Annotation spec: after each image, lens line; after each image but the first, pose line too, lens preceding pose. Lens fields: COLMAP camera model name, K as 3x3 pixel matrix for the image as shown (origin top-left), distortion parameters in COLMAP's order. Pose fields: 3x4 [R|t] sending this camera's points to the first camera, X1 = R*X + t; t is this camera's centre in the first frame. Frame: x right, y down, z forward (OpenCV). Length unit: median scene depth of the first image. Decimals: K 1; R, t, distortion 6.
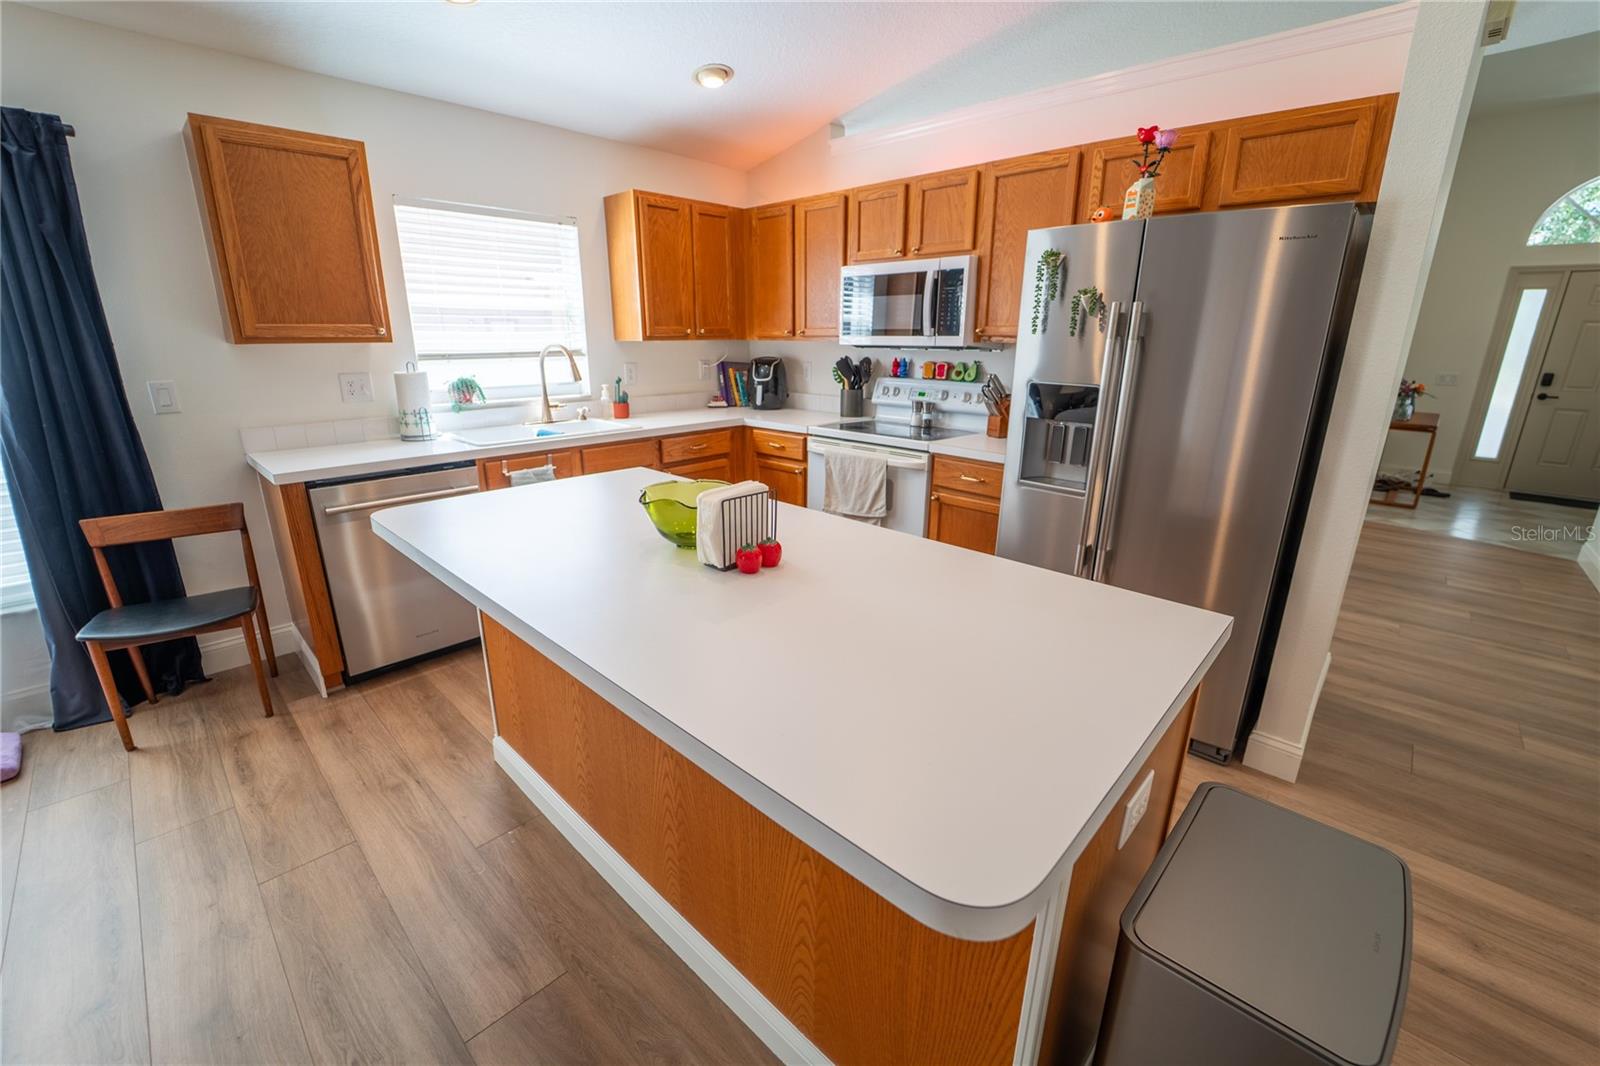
lens RADIAL K [[652.2, 0, 797.6], [0, 652.2, 531.6], [0, 0, 1]] dist [-0.021848, -0.000064]
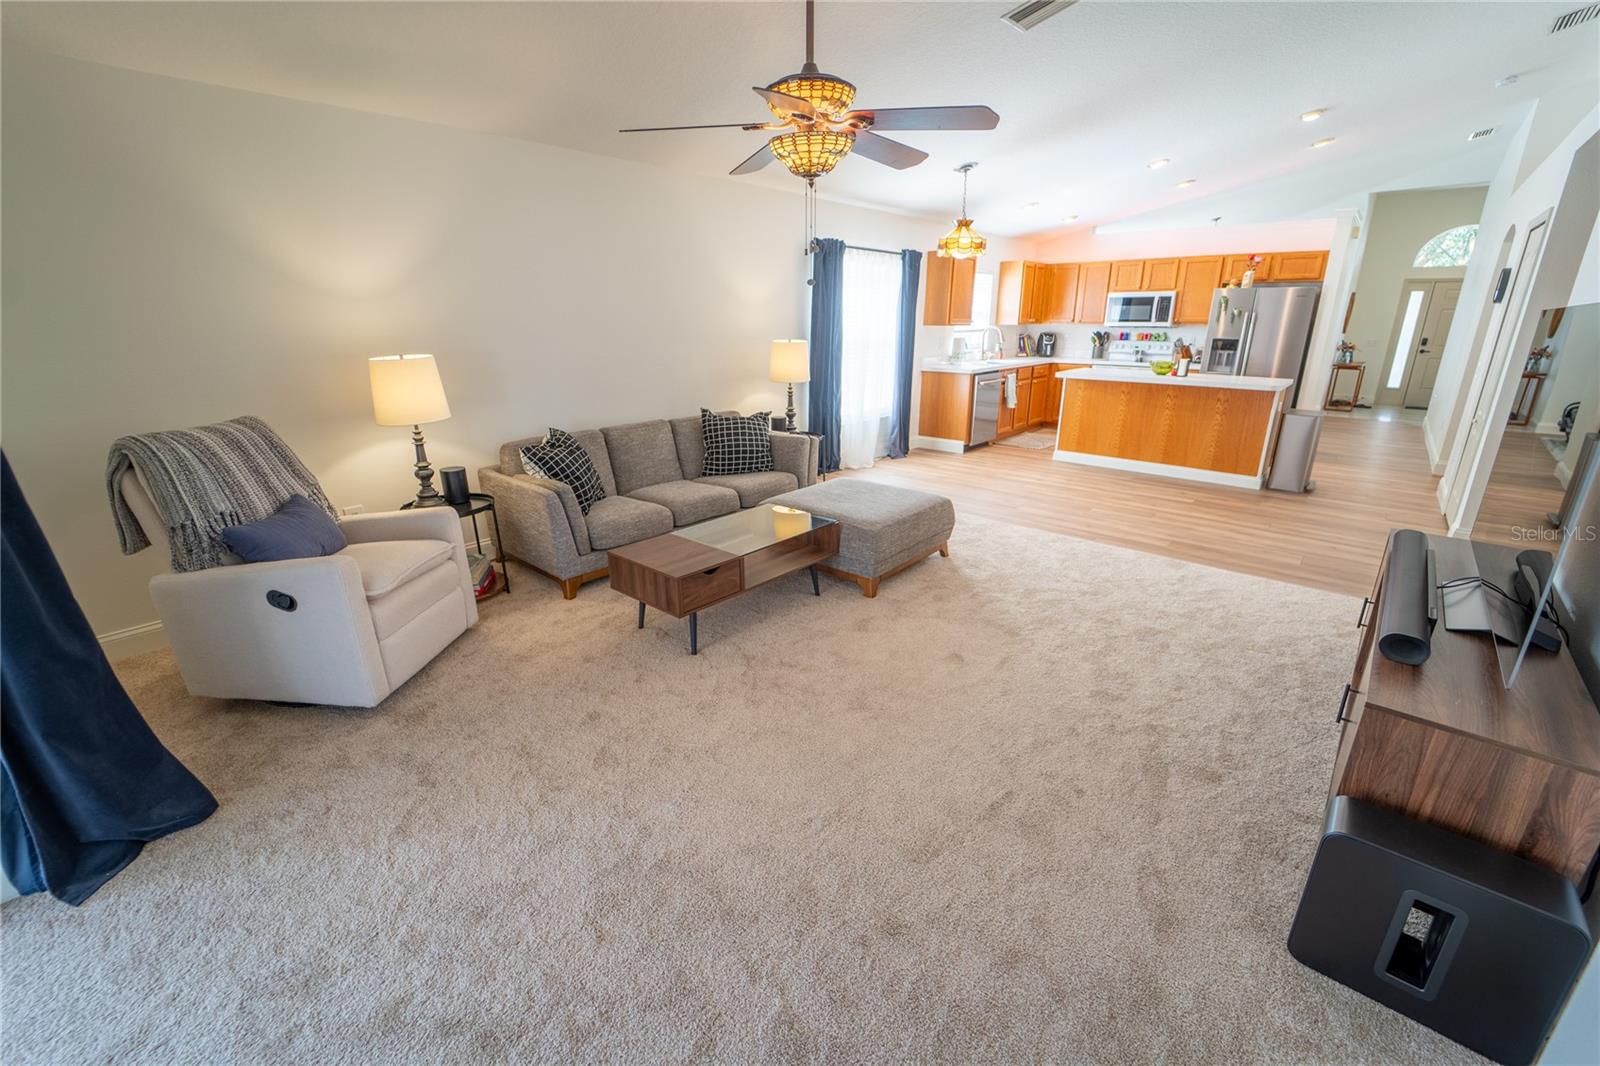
lens RADIAL K [[651.4, 0, 797.5], [0, 651.4, 533.5], [0, 0, 1]] dist [-0.020580, -0.000250]
pose [[0.999339, -0.020919, 0.029727, -1.267591], [0.020124, 0.999438, 0.026809, 0.422231], [-0.030271, -0.026193, 0.999198, -1.479704]]
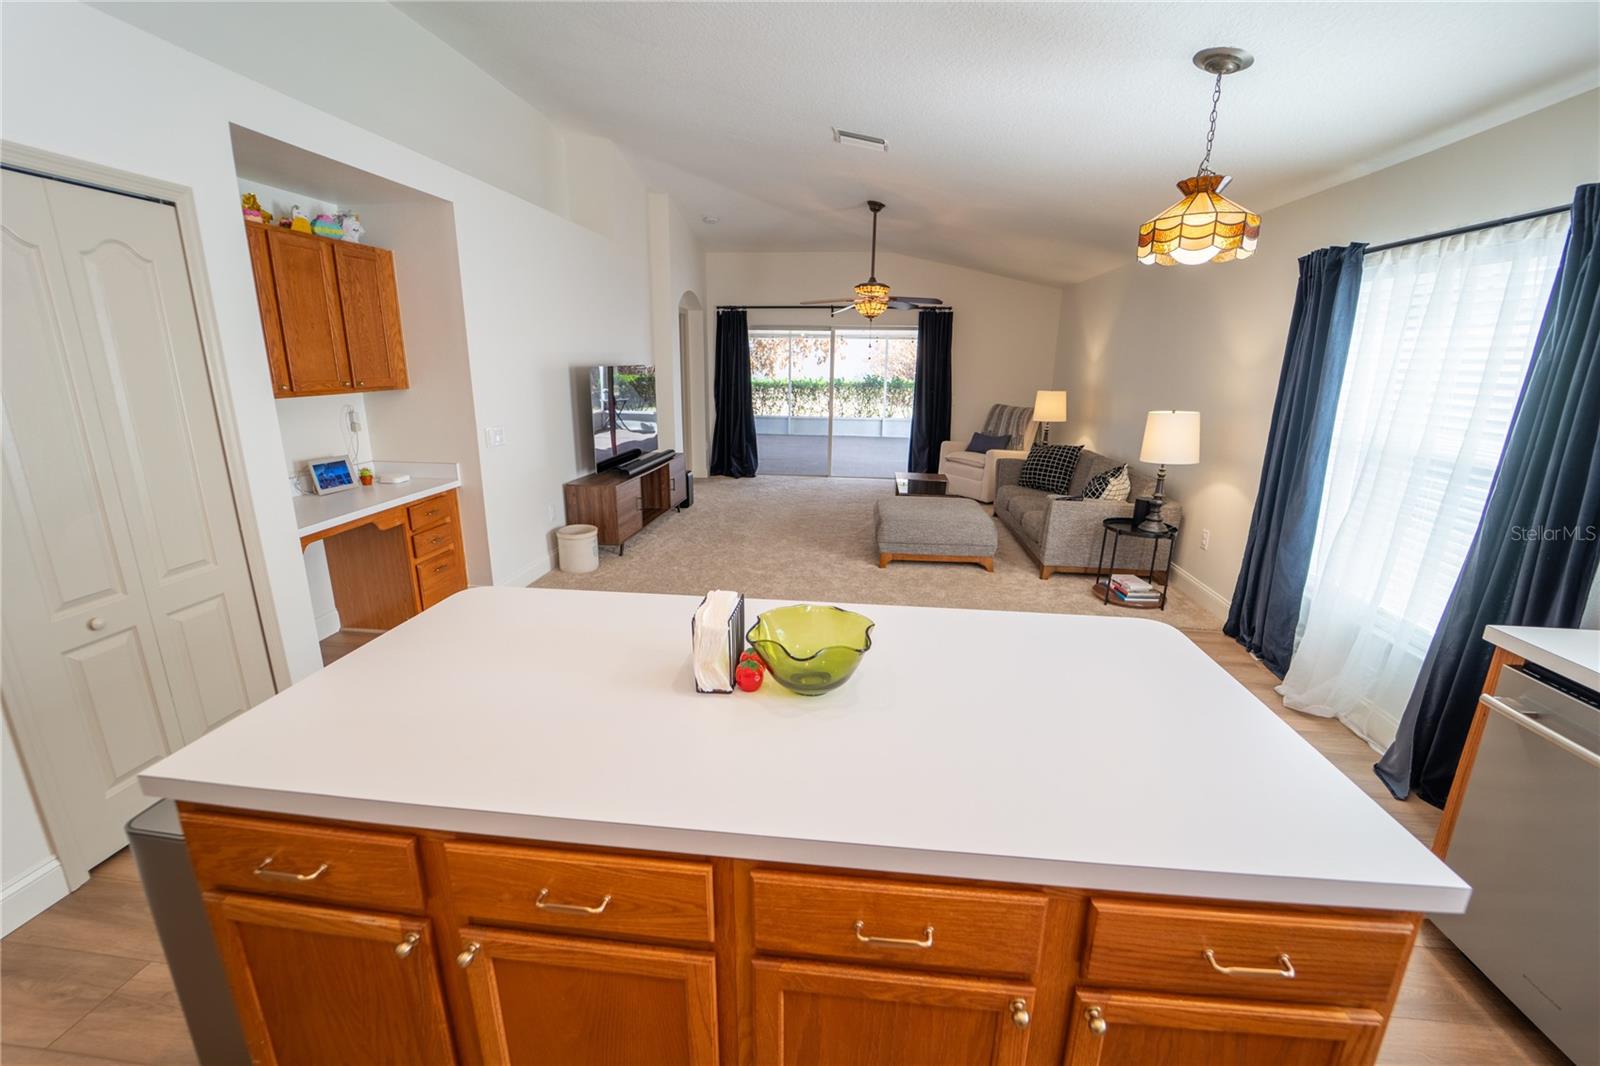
lens RADIAL K [[652.2, 0, 797.6], [0, 652.2, 531.6], [0, 0, 1]] dist [-0.021848, -0.000064]
pose [[-0.796160, 0.138671, -0.588981, 0.173963], [-0.191150, 0.865899, 0.462257, -0.275880], [0.574100, 0.480614, -0.662887, 0.742750]]
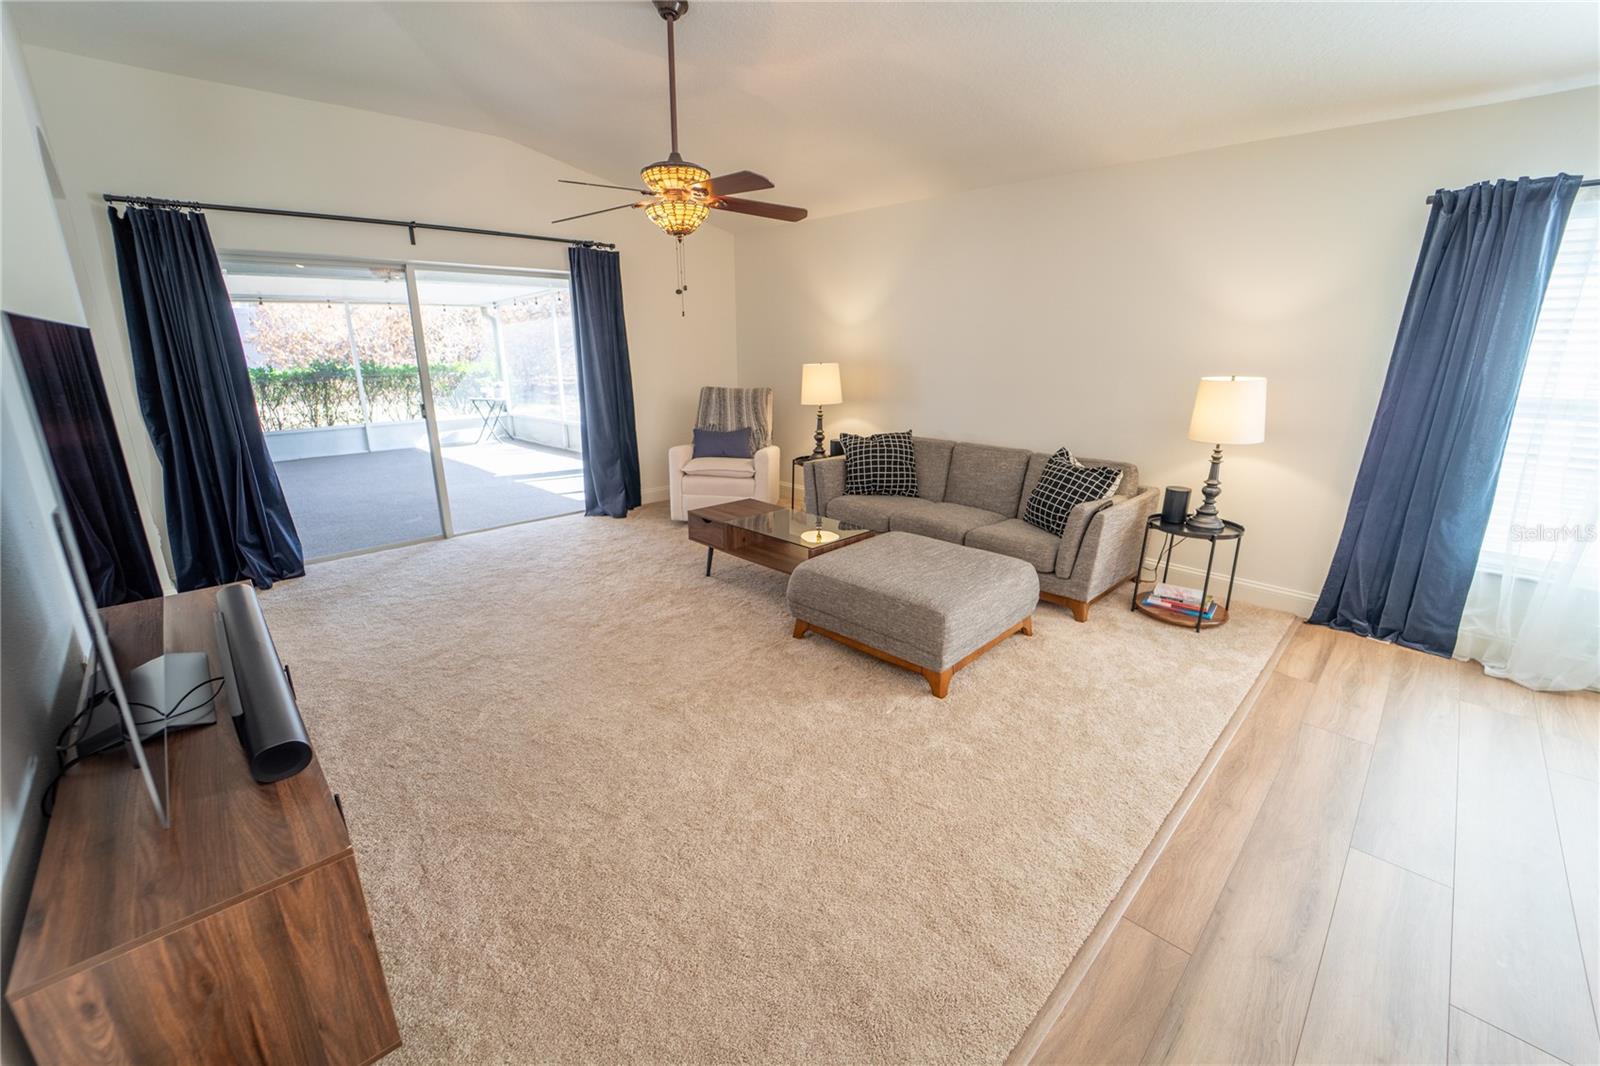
lens RADIAL K [[652.2, 0, 797.6], [0, 652.2, 531.6], [0, 0, 1]] dist [-0.021848, -0.000064]
pose [[-0.030227, 0.272651, -0.961638, -0.139836], [-0.286696, 0.919289, 0.269655, 0.122241], [0.957545, 0.283848, 0.050381, -0.457898]]
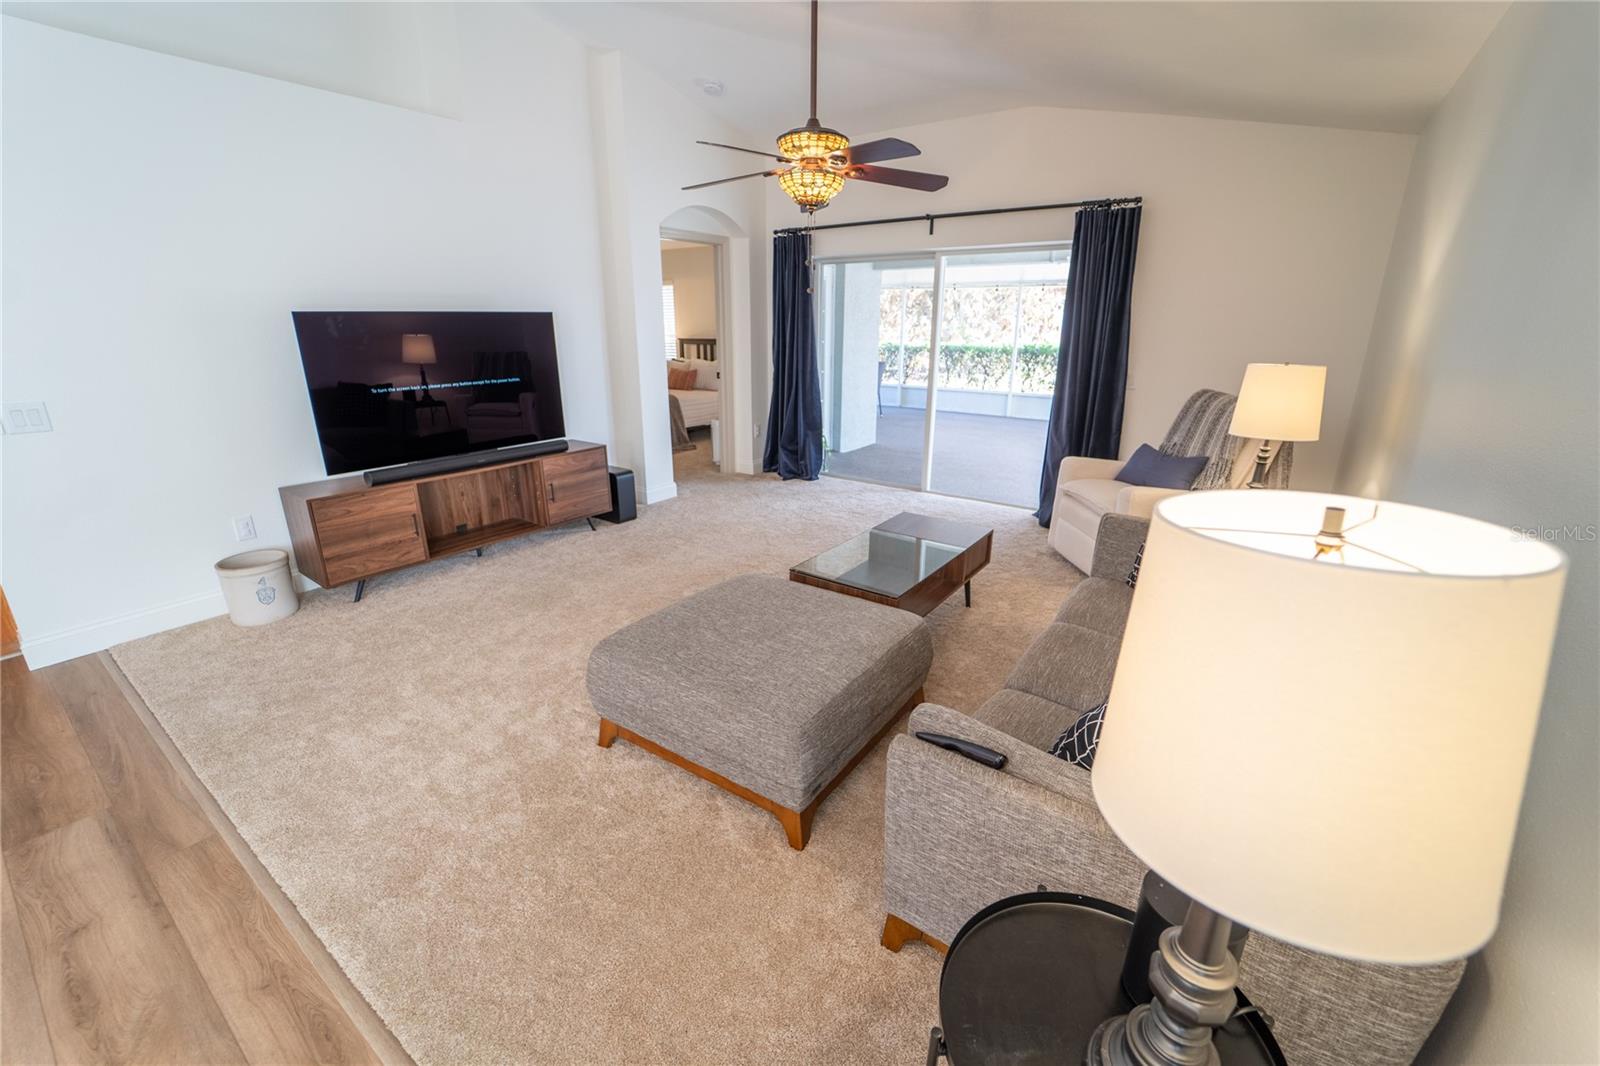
lens RADIAL K [[648.7, 0, 800.0], [0, 648.7, 533.0], [0, 0, 1]] dist [-0.021063, -0.000136]
pose [[-0.989745, 0.034029, -0.138731, -1.054889], [-0.051296, 0.821757, 0.567525, -0.118646], [0.133316, 0.568822, -0.811584, 0.324734]]
